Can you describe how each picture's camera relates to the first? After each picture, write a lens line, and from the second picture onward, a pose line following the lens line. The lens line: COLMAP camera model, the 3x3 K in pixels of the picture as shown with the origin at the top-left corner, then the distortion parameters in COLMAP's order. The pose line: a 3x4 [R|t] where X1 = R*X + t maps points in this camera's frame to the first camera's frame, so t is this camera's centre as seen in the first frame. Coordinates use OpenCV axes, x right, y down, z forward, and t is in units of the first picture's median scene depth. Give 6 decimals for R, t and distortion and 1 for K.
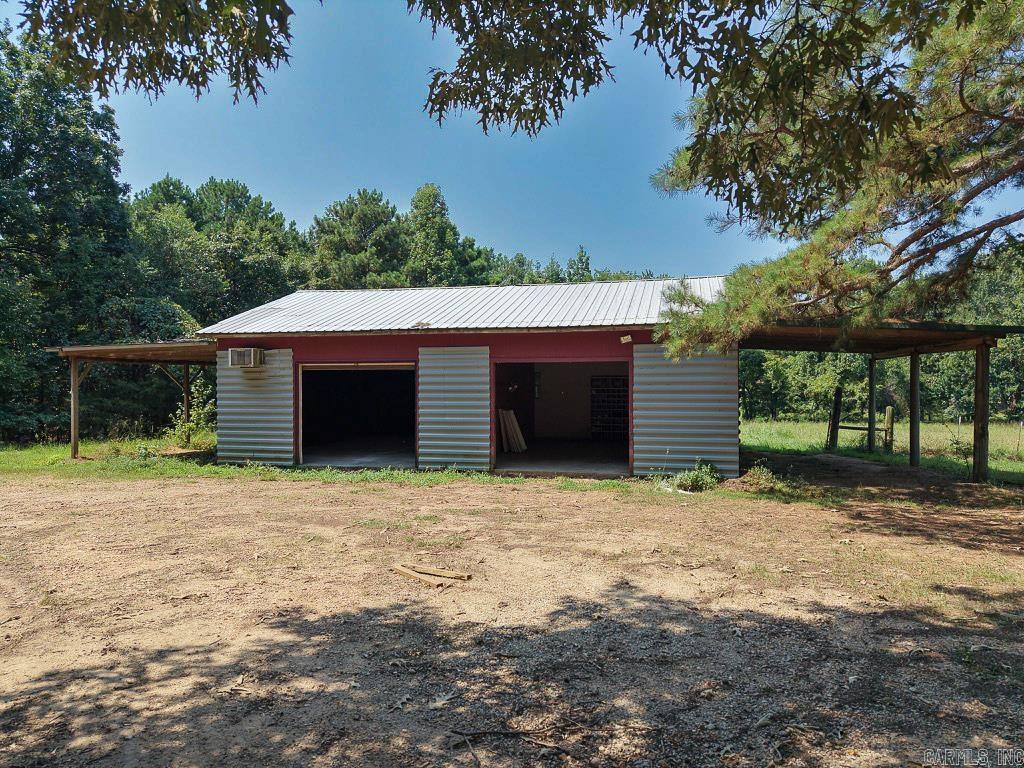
lens RADIAL K [[675.9, 0, 512.0], [0, 675.9, 384.0], [0, 0, 1]] dist [0.042270, -0.046238]
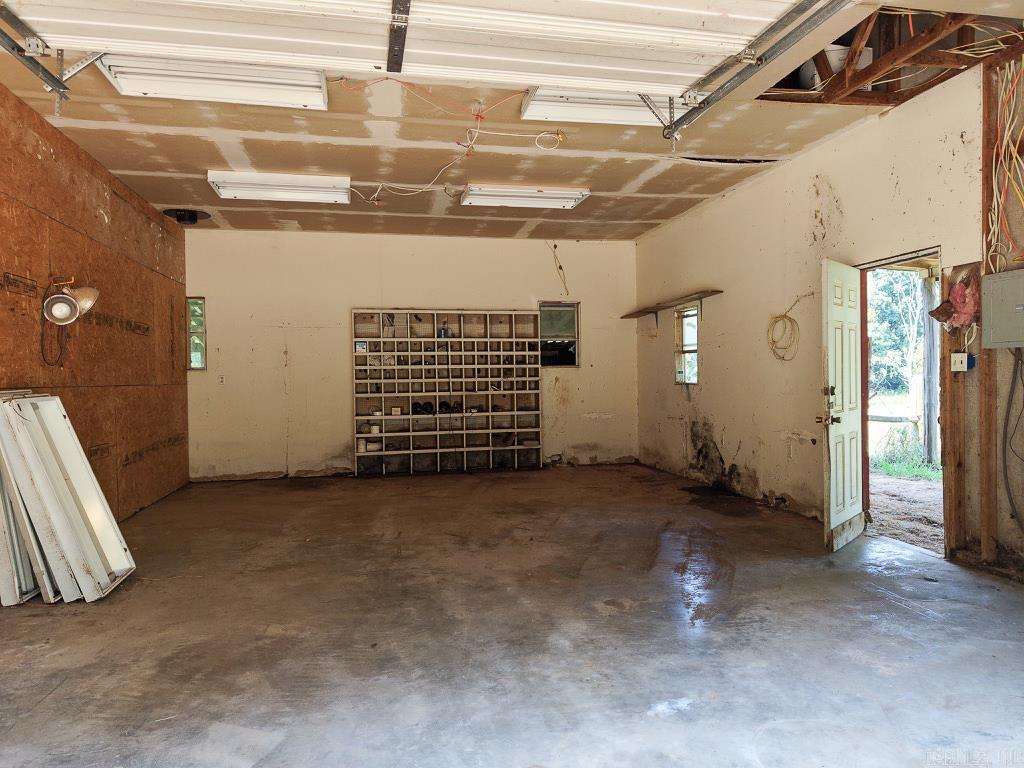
lens RADIAL K [[691.4, 0, 520.0], [0, 691.4, 383.0], [0, 0, 1]] dist [0.046404, -0.047996]
pose [[0.899880, -0.019447, 0.435704, 0.047733], [0.017775, 0.999811, 0.007913, 0.043526], [-0.435775, 0.000624, 0.900055, 0.925142]]
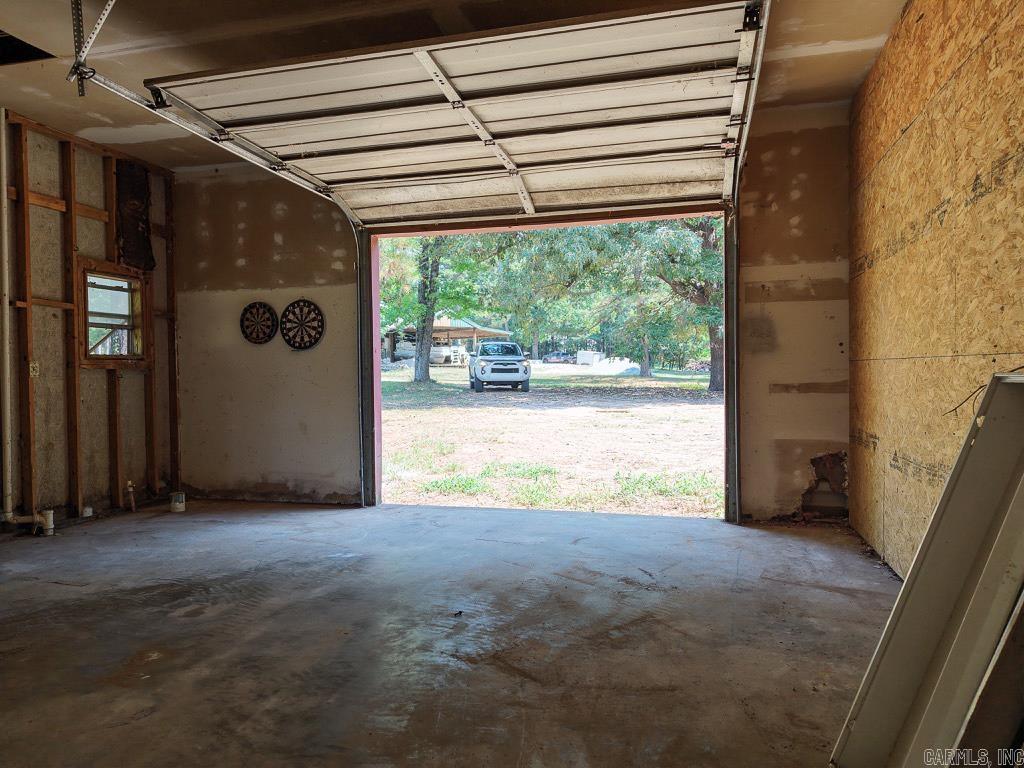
lens RADIAL K [[675.9, 0, 512.0], [0, 675.9, 384.0], [0, 0, 1]] dist [0.042270, -0.046238]
pose [[-0.999652, 0.010439, 0.024234, 0.076644], [0.010965, 0.999705, 0.021676, 0.047373], [-0.024001, 0.021935, -0.999471, 1.362914]]
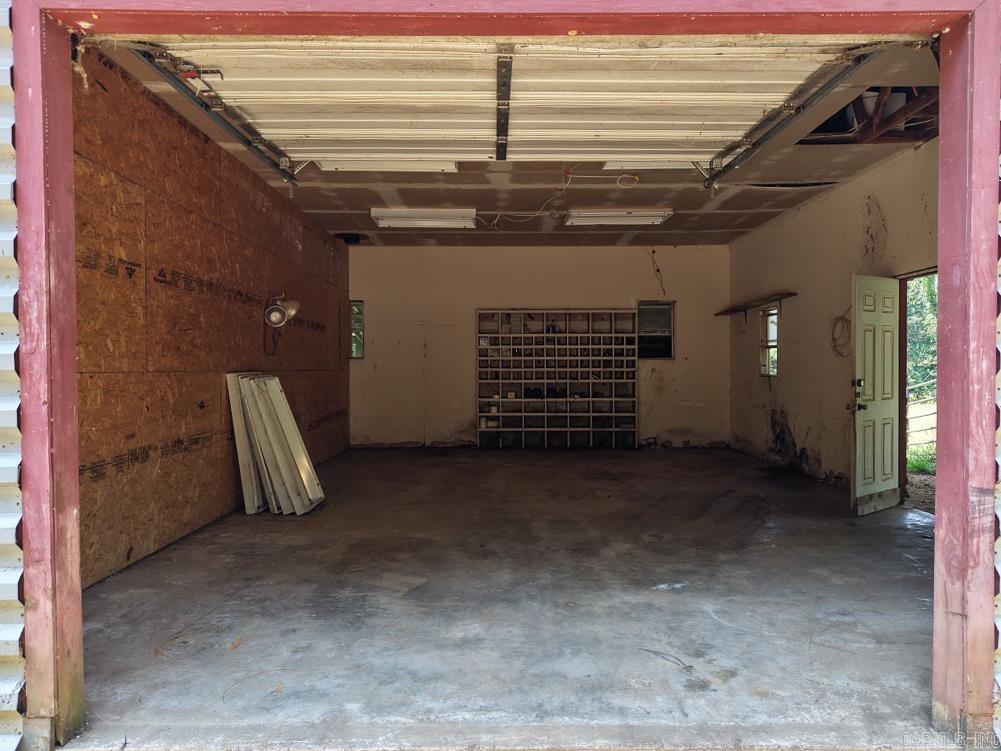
lens RADIAL K [[690.1, 0, 513.9], [0, 690.1, 372.1], [0, 0, 1]] dist [0.046497, -0.003658]
pose [[0.966109, -0.005305, 0.258081, 0.031105], [0.004180, 0.999979, 0.004908, 0.043540], [-0.258102, -0.003662, 0.966111, 0.824218]]
